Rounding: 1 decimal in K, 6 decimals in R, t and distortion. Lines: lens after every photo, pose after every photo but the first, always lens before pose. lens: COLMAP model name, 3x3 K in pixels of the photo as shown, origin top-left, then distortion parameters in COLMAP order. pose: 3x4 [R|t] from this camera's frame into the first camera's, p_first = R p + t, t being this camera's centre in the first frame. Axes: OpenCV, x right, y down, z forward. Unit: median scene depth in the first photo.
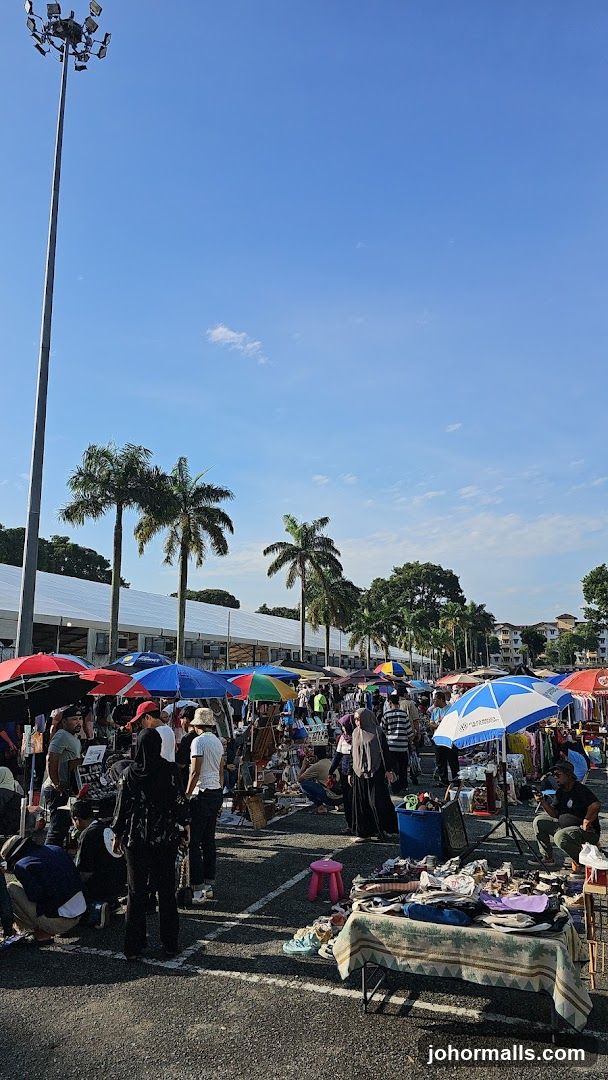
lens RADIAL K [[820.9, 0, 304.0], [0, 820.9, 540.0], [0, 0, 1]] dist [0.052835, -0.109490]
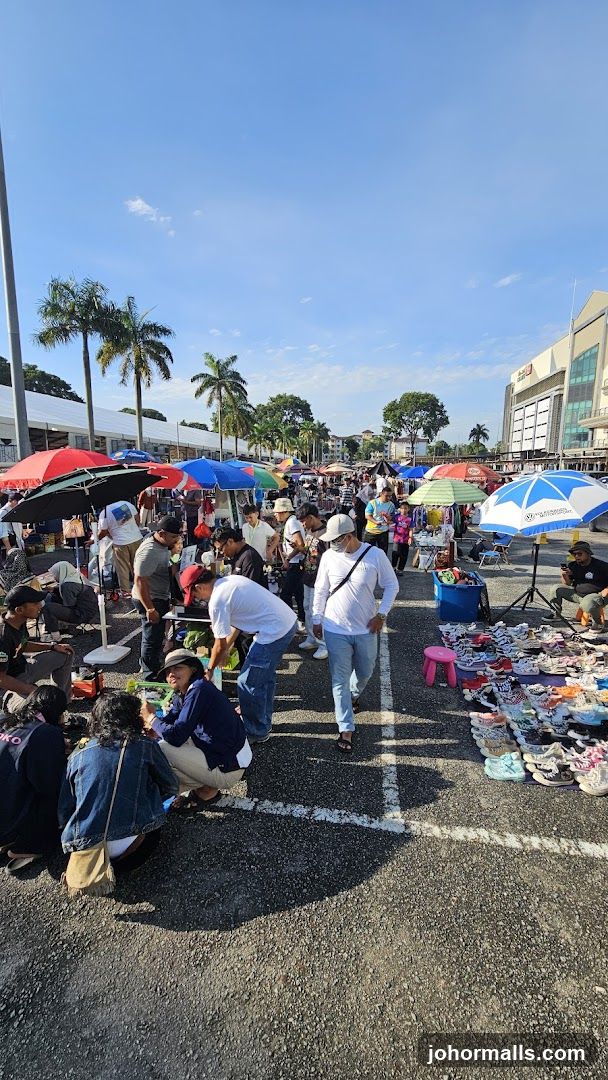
lens RADIAL K [[471.0, 0, 304.0], [0, 471.0, 555.5], [0, 0, 1]] dist [-0.003379, -0.000714]
pose [[0.973955, -0.041067, 0.222992, -0.053527], [-0.037841, 0.940229, 0.338433, 0.017019], [-0.223562, -0.338057, 0.914187, 0.107991]]
